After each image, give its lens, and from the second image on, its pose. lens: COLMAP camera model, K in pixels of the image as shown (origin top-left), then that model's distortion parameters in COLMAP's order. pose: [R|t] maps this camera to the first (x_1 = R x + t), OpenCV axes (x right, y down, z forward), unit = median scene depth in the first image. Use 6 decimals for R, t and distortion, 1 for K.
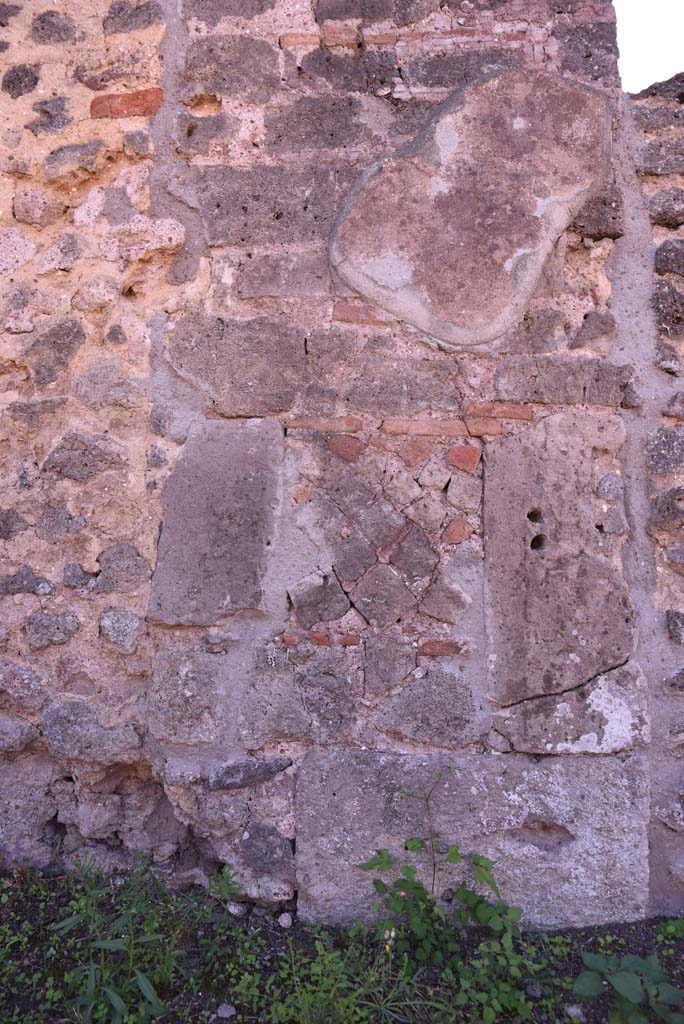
lens RADIAL K [[688.2, 0, 342.0], [0, 688.2, 512.0], [0, 0, 1]] dist [-0.134739, 0.089468]
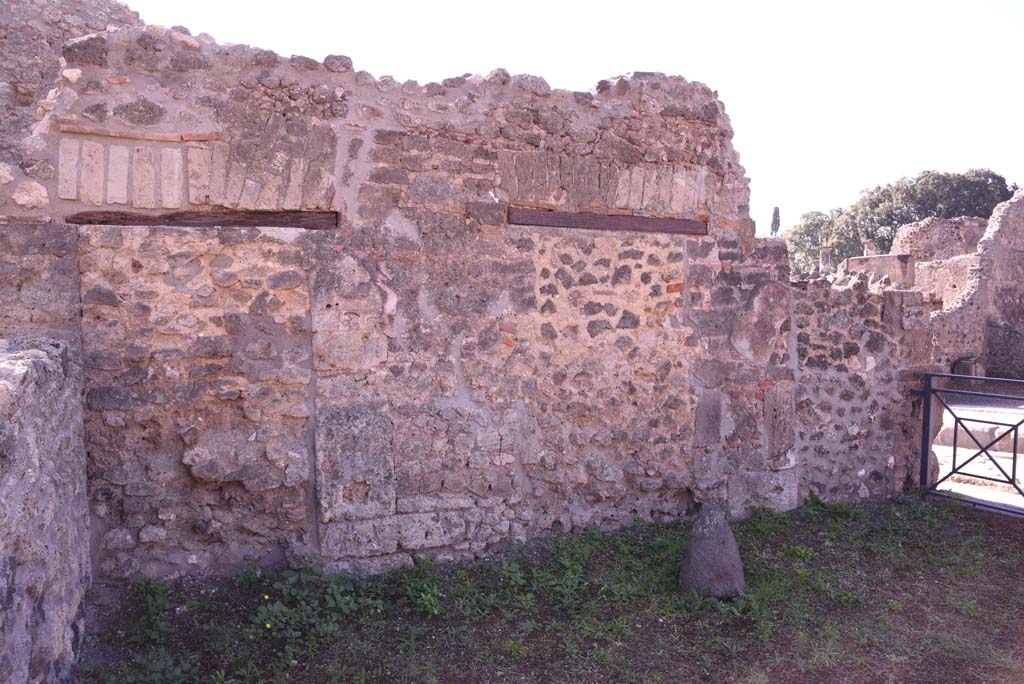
lens RADIAL K [[688.2, 0, 512.0], [0, 688.2, 342.0], [0, 0, 1]] dist [-0.134739, 0.089468]
pose [[0.914771, -0.029803, 0.402872, -2.521207], [-0.003473, 0.996658, 0.081615, -0.663379], [-0.403957, -0.076059, 0.911610, -1.797731]]
